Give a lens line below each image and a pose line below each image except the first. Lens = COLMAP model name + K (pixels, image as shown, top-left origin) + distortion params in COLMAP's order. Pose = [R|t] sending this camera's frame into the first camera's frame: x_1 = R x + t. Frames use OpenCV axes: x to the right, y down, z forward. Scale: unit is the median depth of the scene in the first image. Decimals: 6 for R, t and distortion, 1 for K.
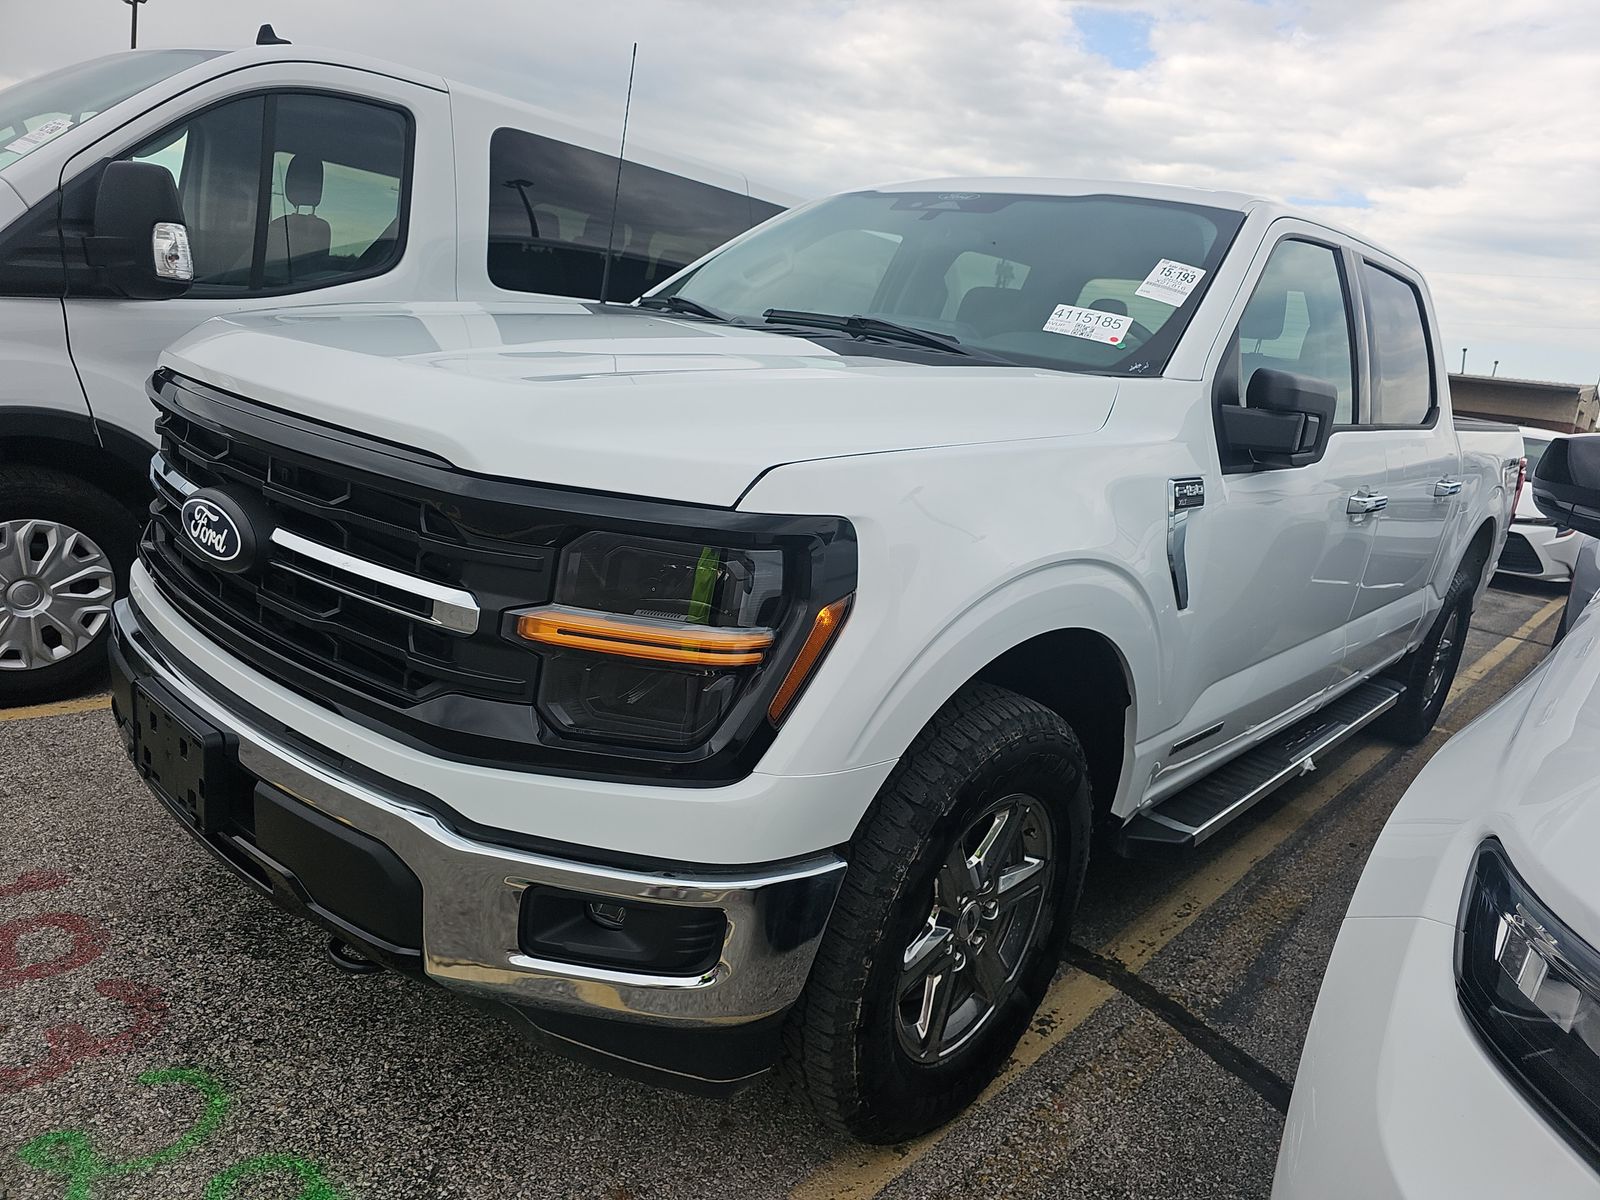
lens RADIAL K [[1058.6, 0, 799.3], [0, 1058.6, 611.4], [0, 0, 1]] dist [0.050230, -0.002776]
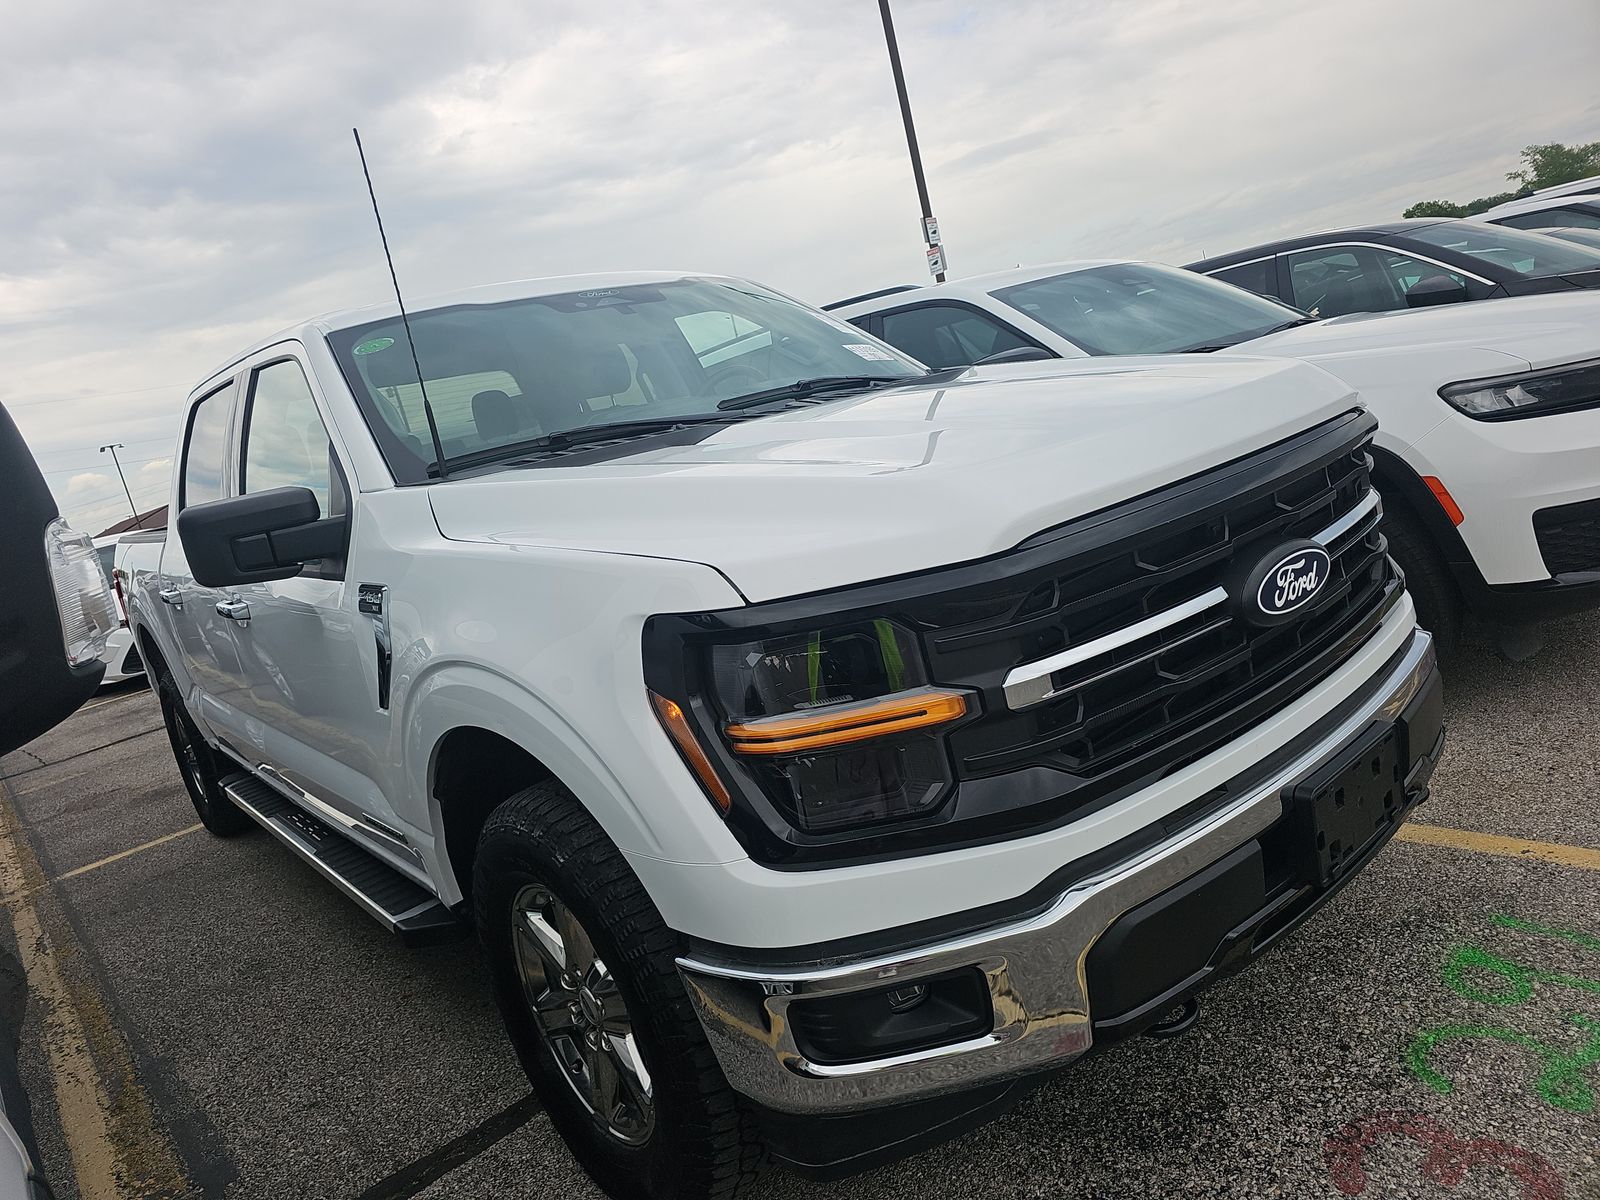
lens RADIAL K [[1076.8, 0, 789.5], [0, 1076.8, 598.5], [0, 0, 1]] dist [0.055578, -0.047874]
pose [[0.112091, -0.338676, 0.934202, -0.106798], [0.460340, 0.850860, 0.253228, -0.036936], [-0.880638, 0.401666, 0.251280, 0.079835]]
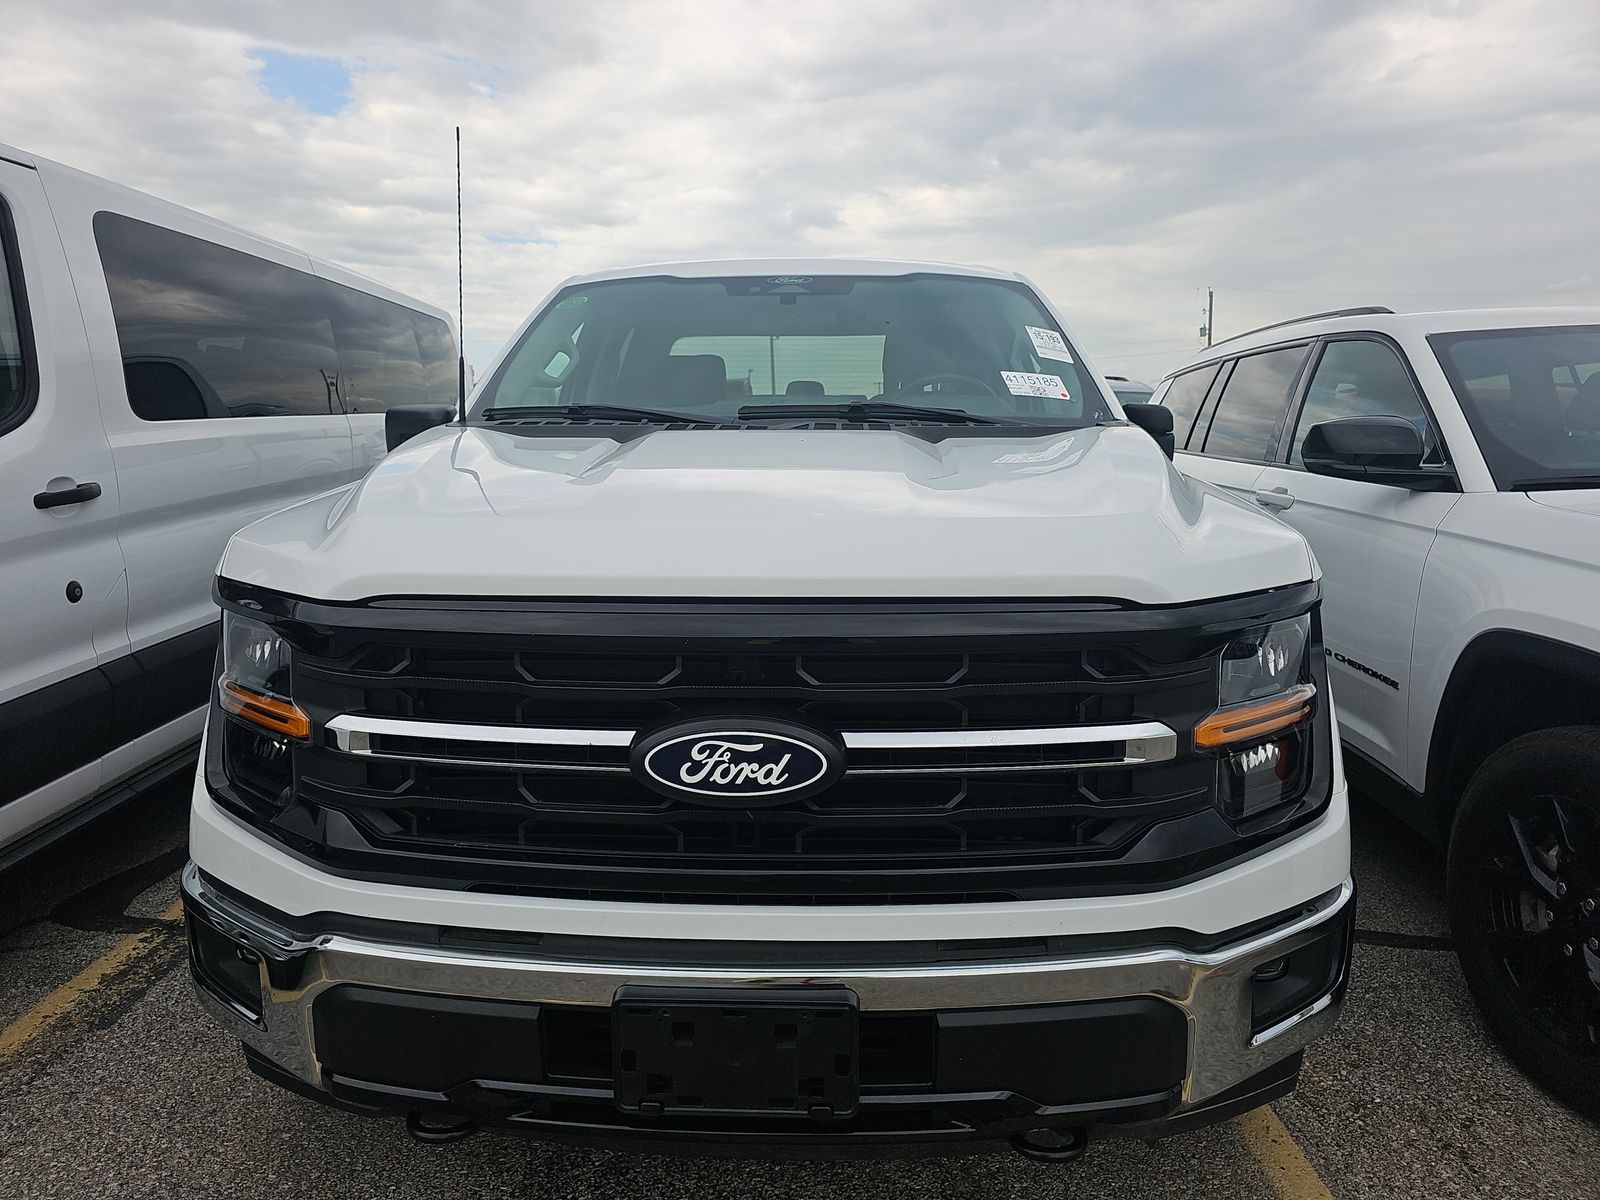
lens RADIAL K [[1076.8, 0, 789.5], [0, 1076.8, 598.5], [0, 0, 1]] dist [0.055578, -0.047874]
pose [[0.768558, -0.233528, 0.595637, -0.066726], [0.259875, 0.964689, 0.042900, -0.015219], [-0.584623, 0.121820, 0.802107, 0.020665]]
